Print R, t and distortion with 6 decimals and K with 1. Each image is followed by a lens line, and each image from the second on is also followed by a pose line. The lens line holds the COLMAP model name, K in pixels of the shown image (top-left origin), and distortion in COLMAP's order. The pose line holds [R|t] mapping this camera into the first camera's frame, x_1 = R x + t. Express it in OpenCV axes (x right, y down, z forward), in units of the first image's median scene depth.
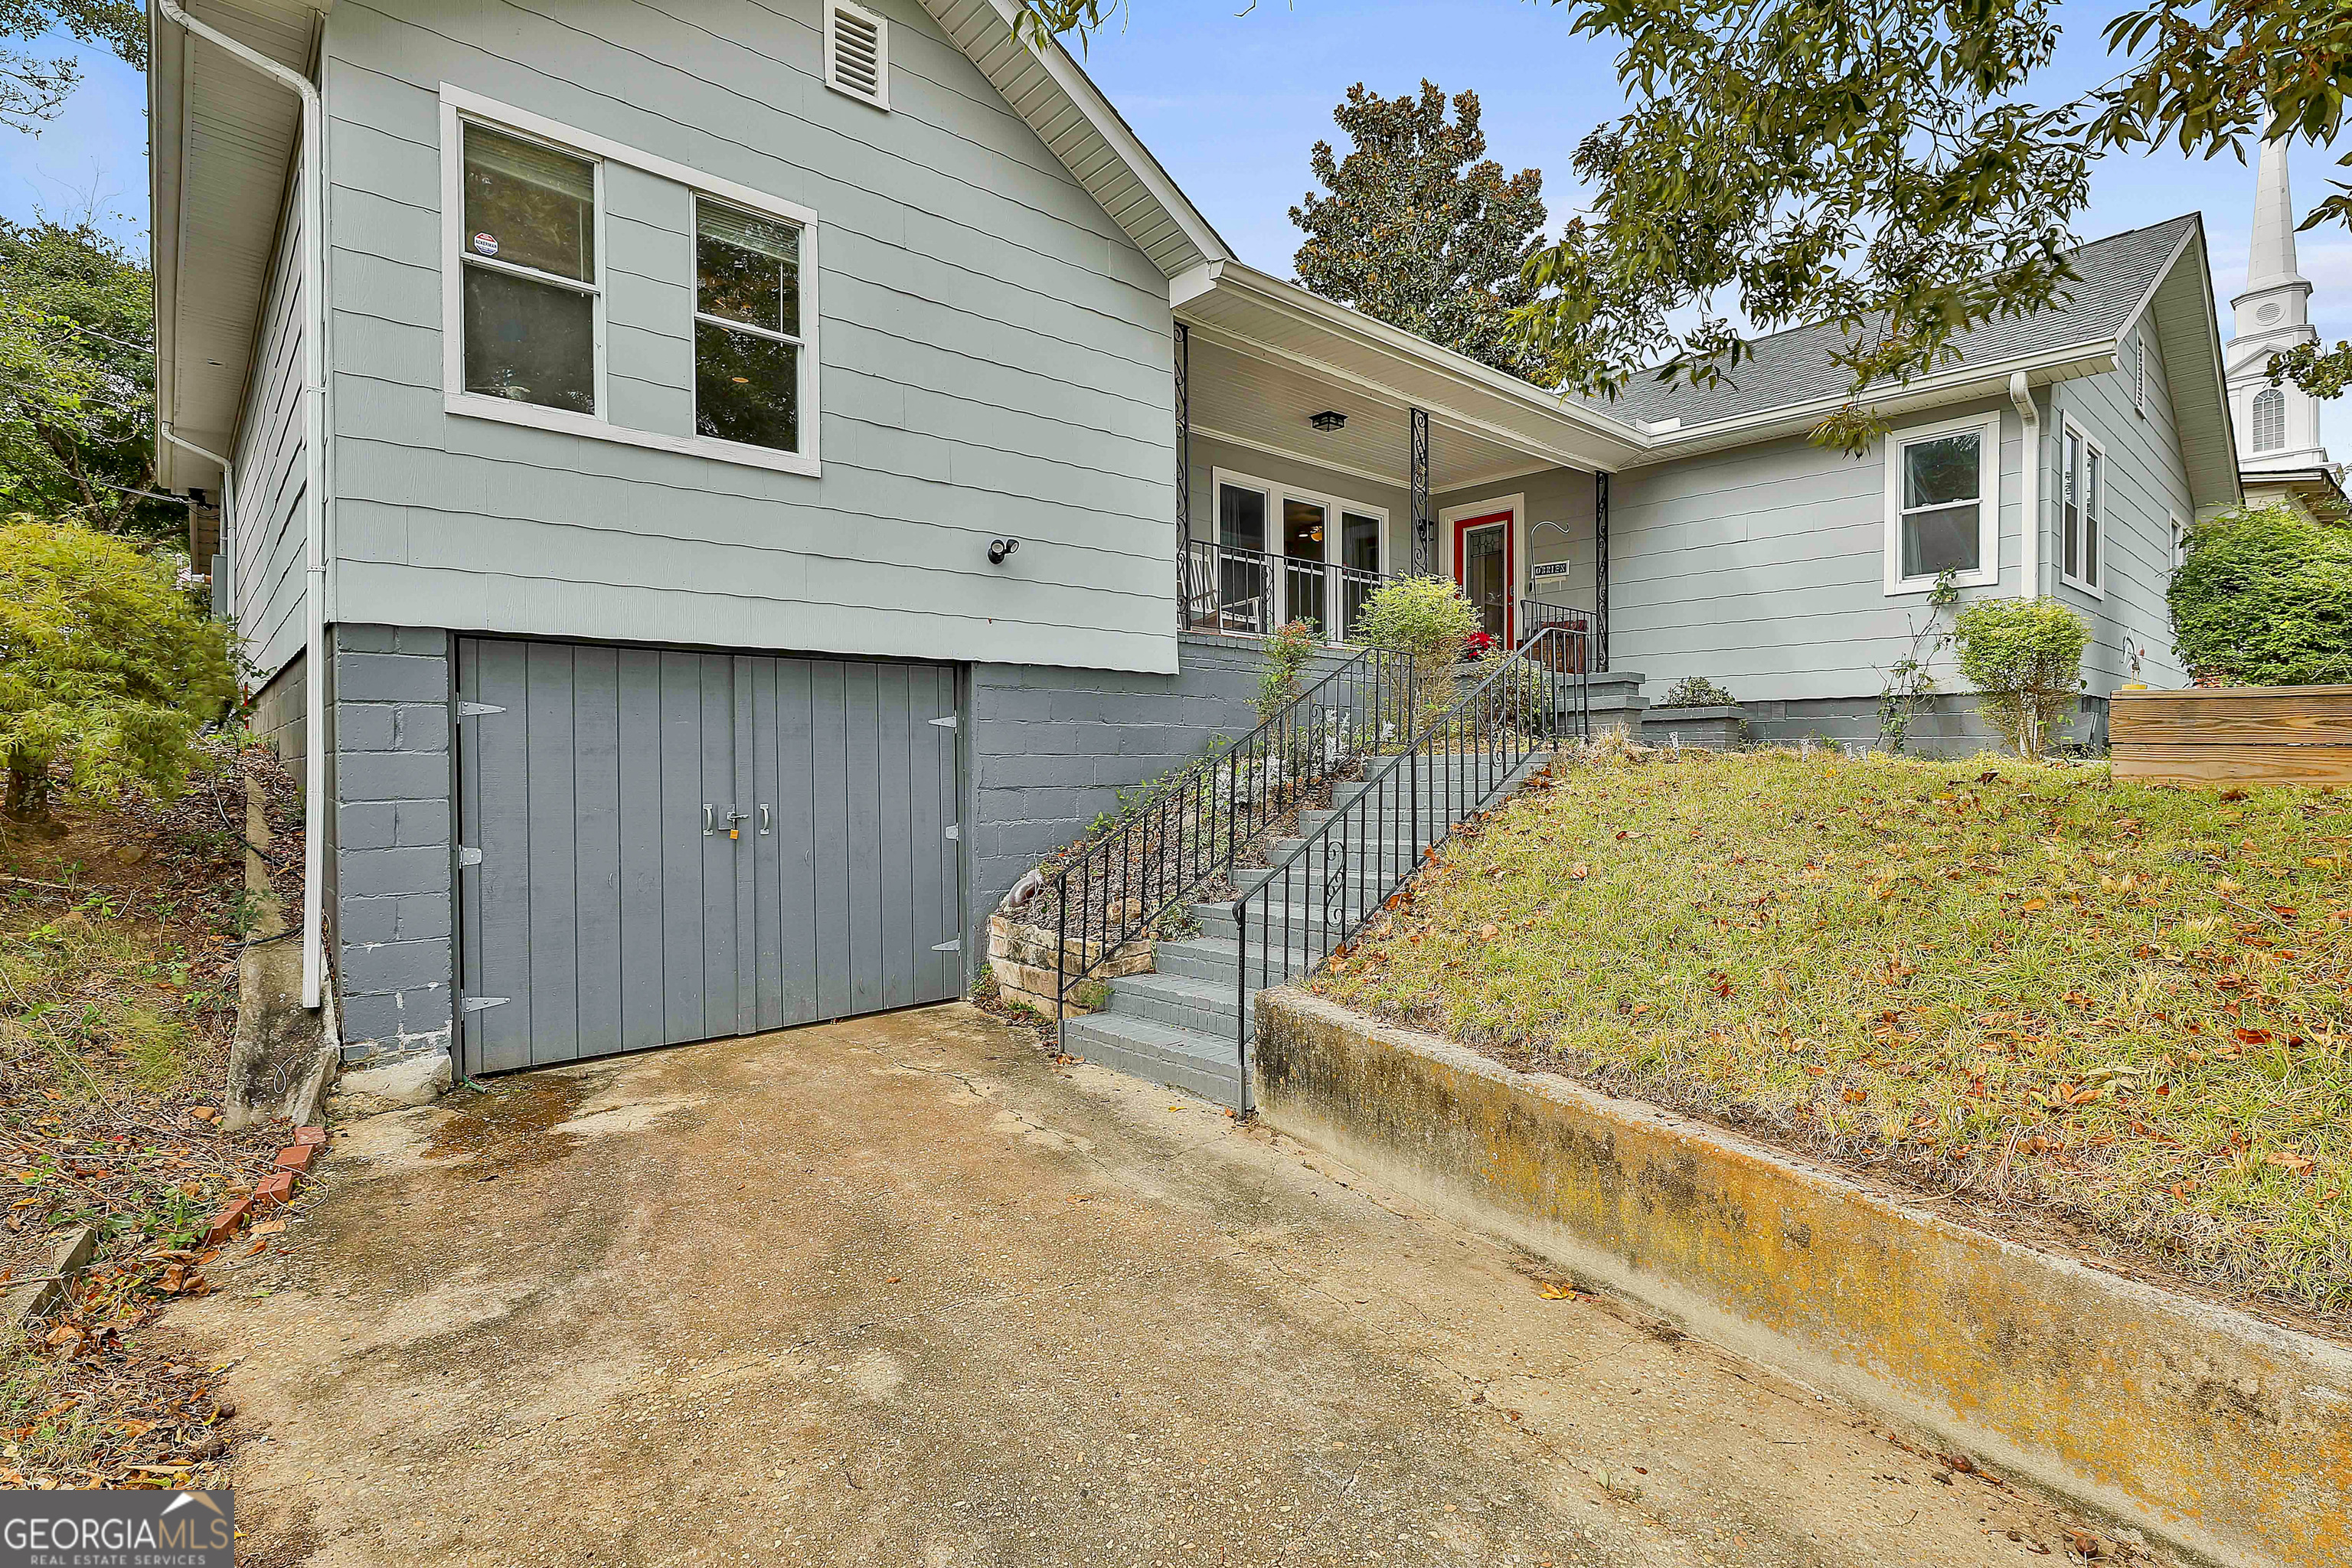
lens RADIAL K [[1127.6, 0, 1176.0], [0, 1127.6, 784.0], [0, 0, 1]] dist [-0.001729, -0.000118]
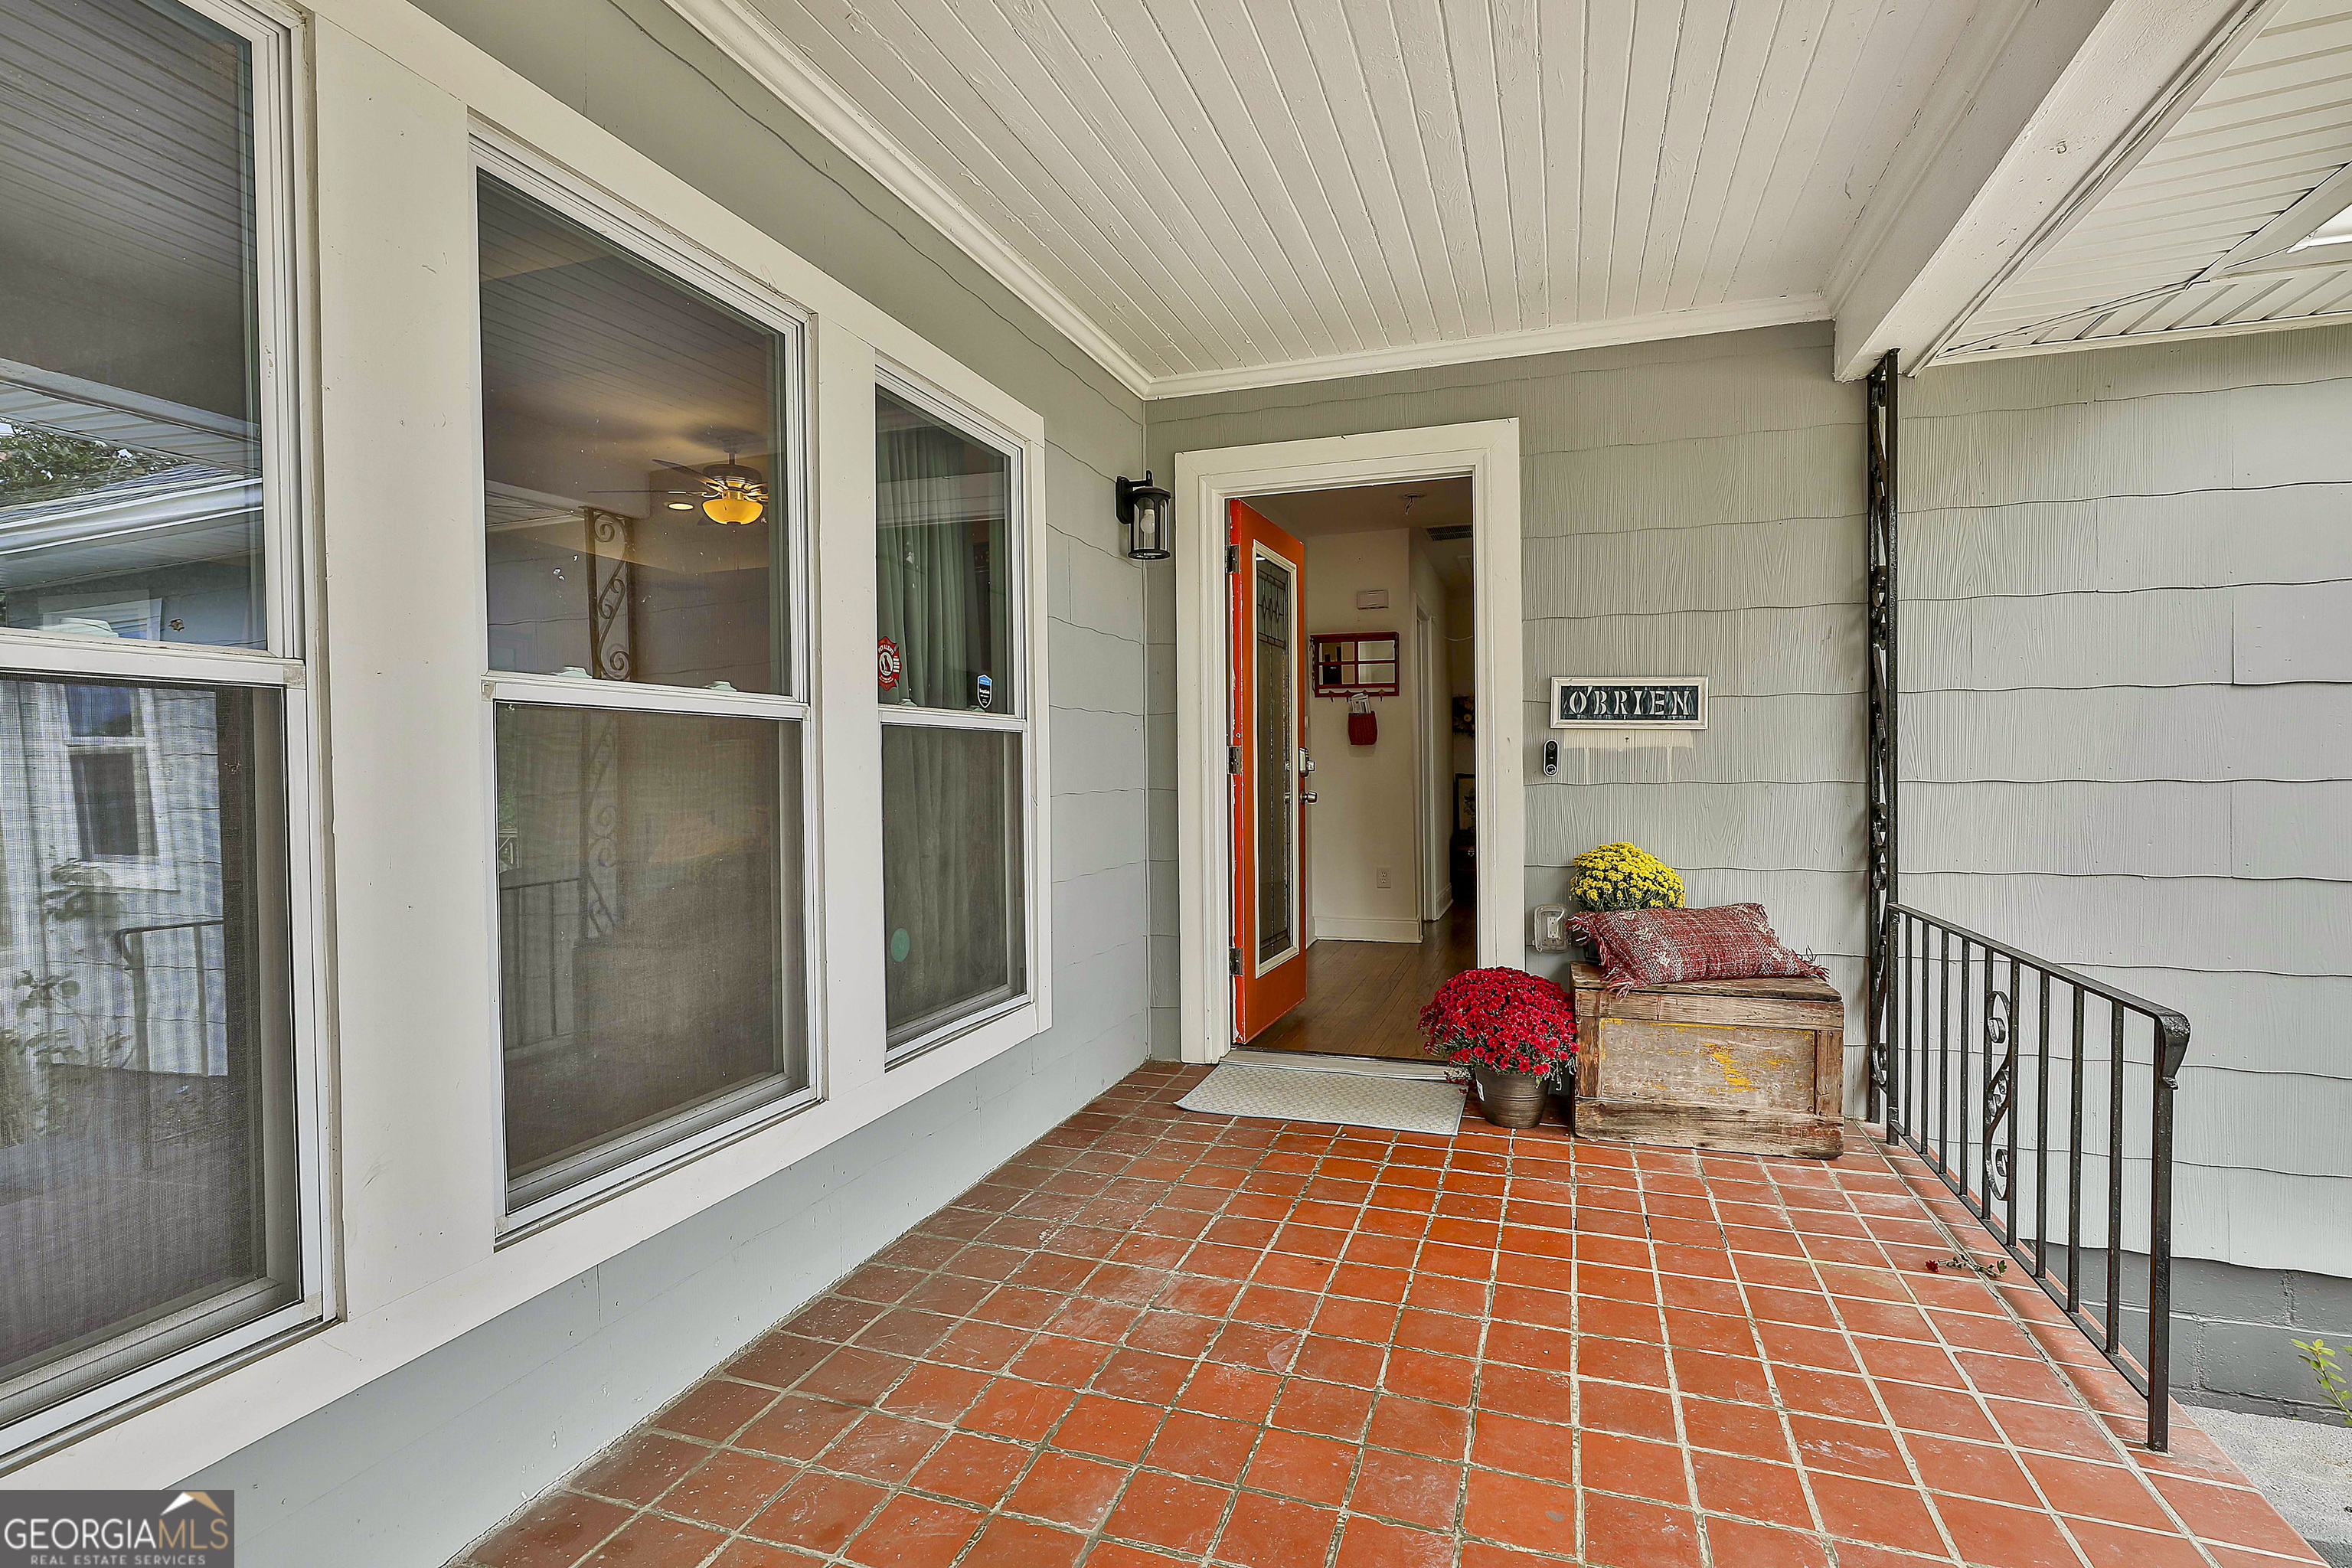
lens RADIAL K [[1127.6, 0, 1176.0], [0, 1127.6, 784.0], [0, 0, 1]] dist [-0.001729, -0.000118]
pose [[0.871093, -0.017227, 0.490816, 0.095262], [0.018765, 0.999822, 0.001789, -0.169786], [-0.490760, 0.007651, 0.871261, 0.799510]]
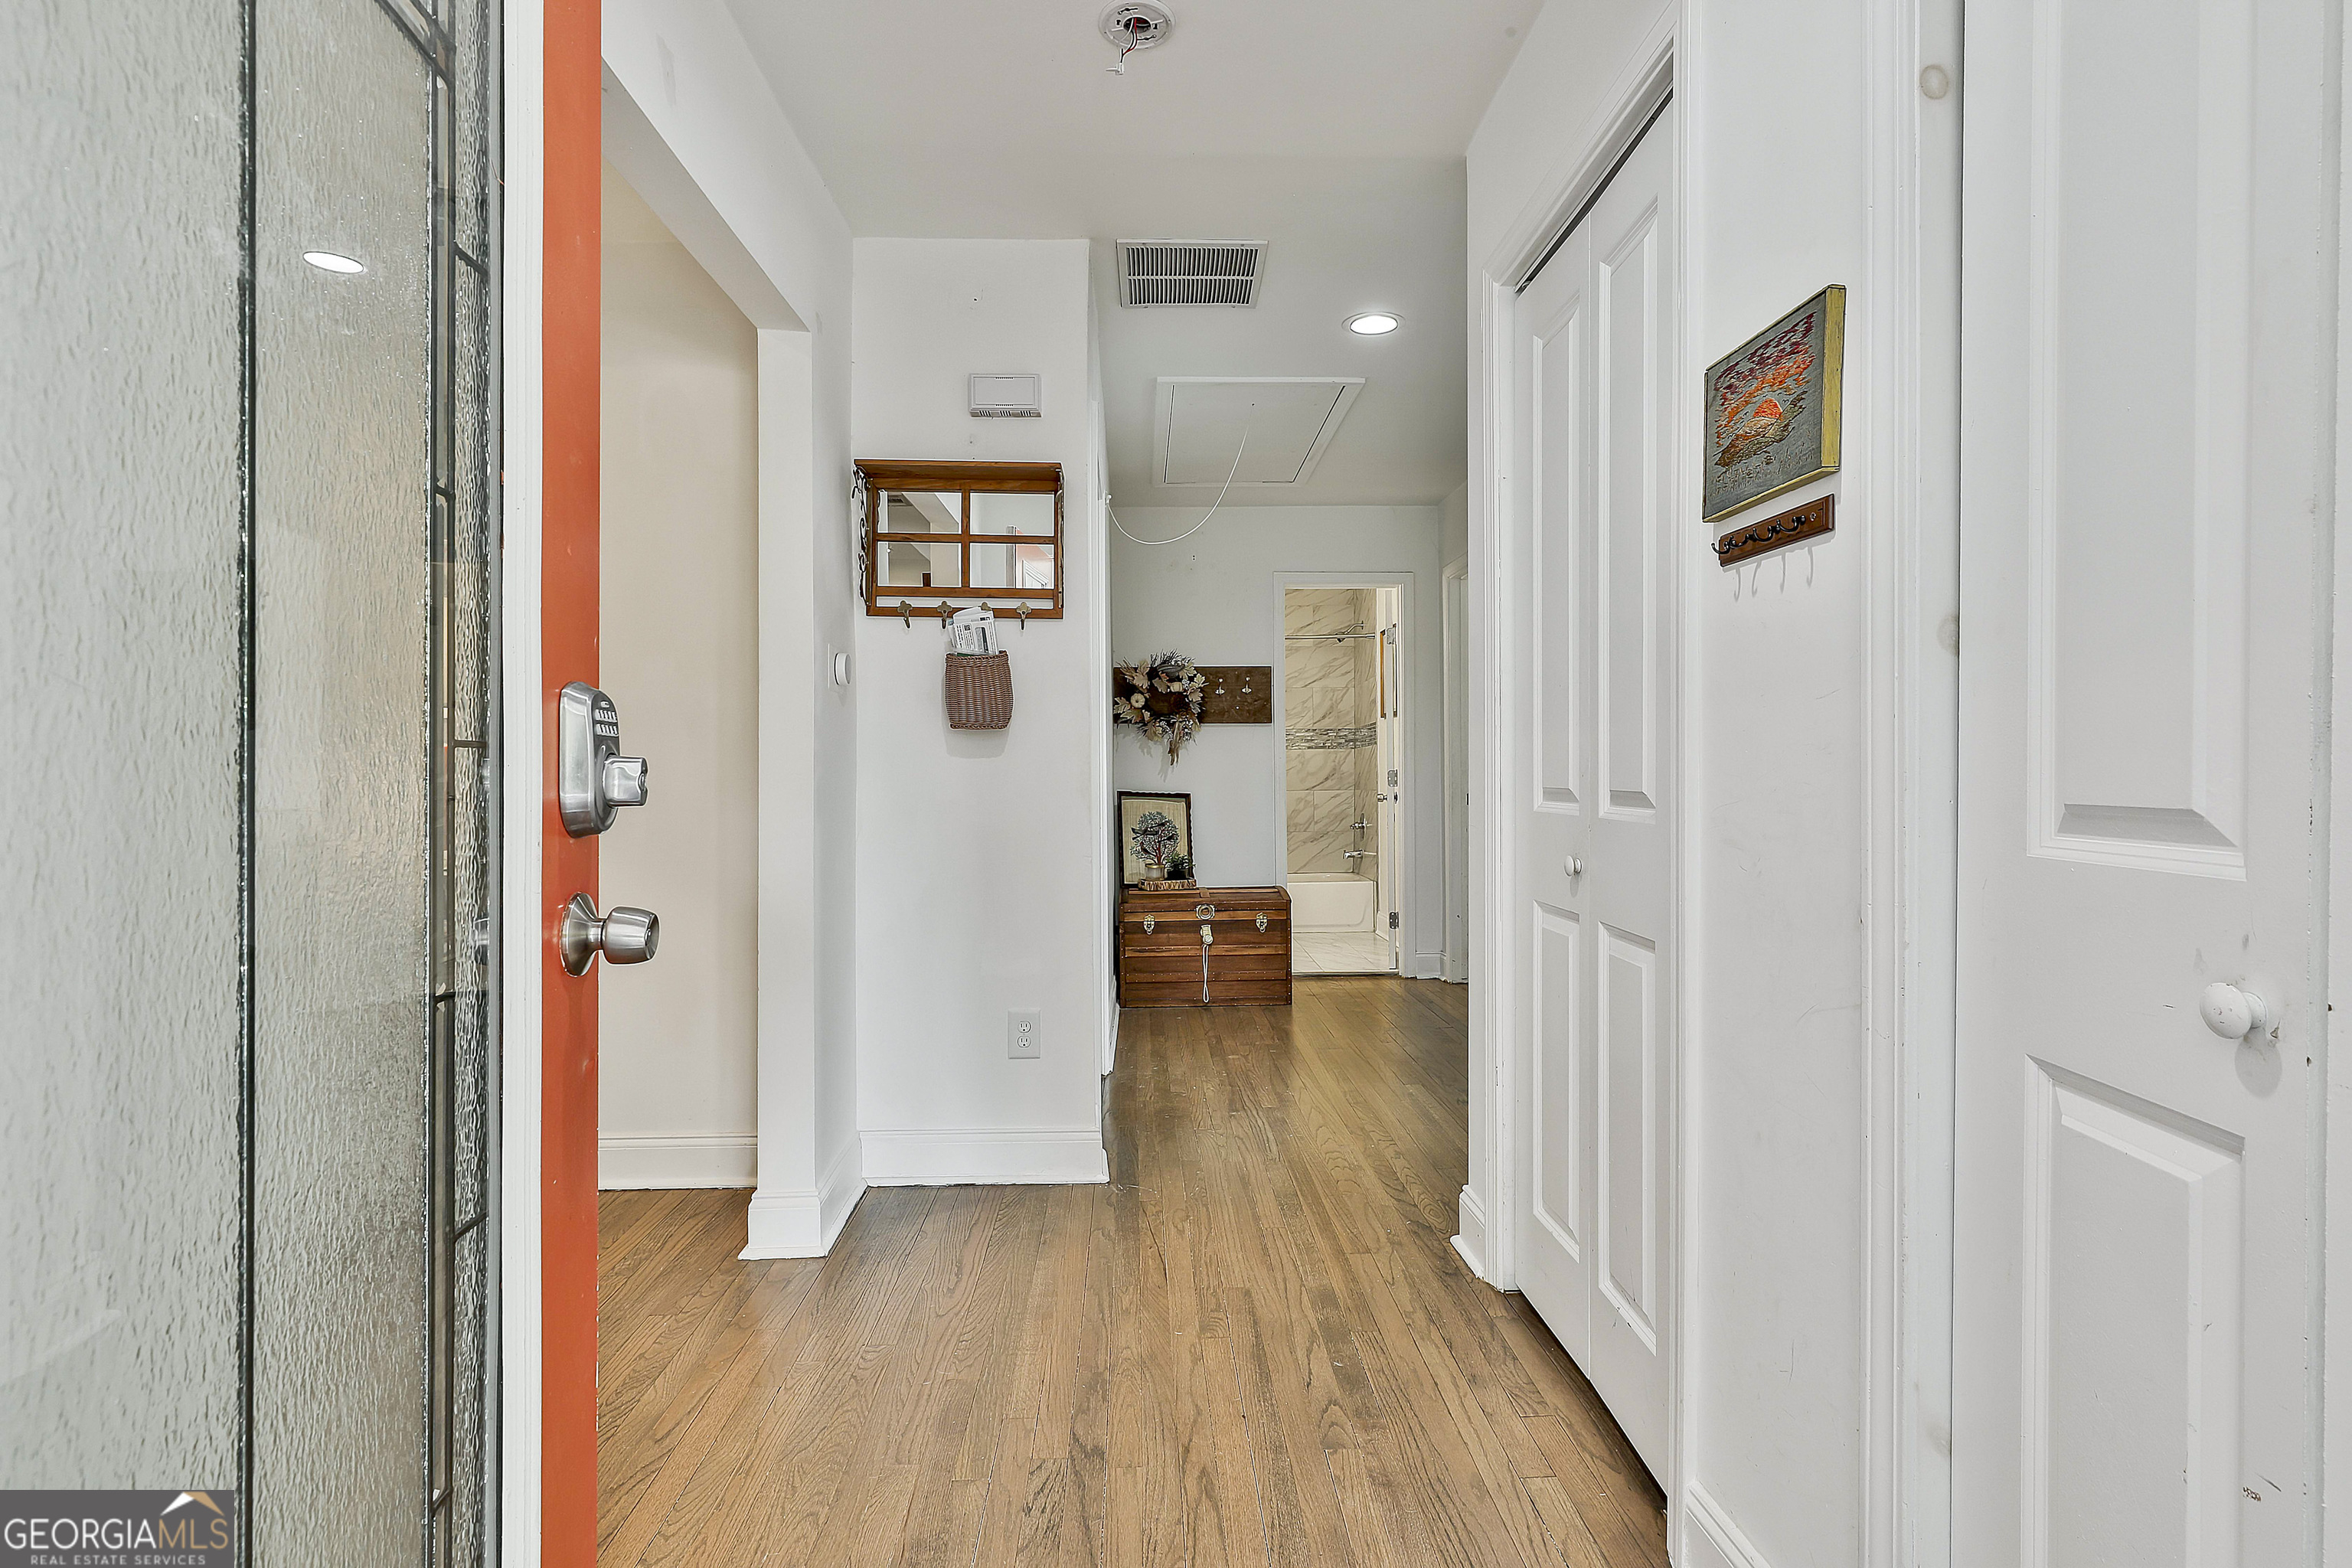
lens RADIAL K [[1127.6, 0, 1176.0], [0, 1127.6, 784.0], [0, 0, 1]] dist [-0.001729, -0.000118]
pose [[0.688237, -0.005040, 0.725469, 0.206238], [0.009274, 0.999955, -0.001851, -0.171929], [-0.725427, 0.008002, 0.688253, 0.929356]]
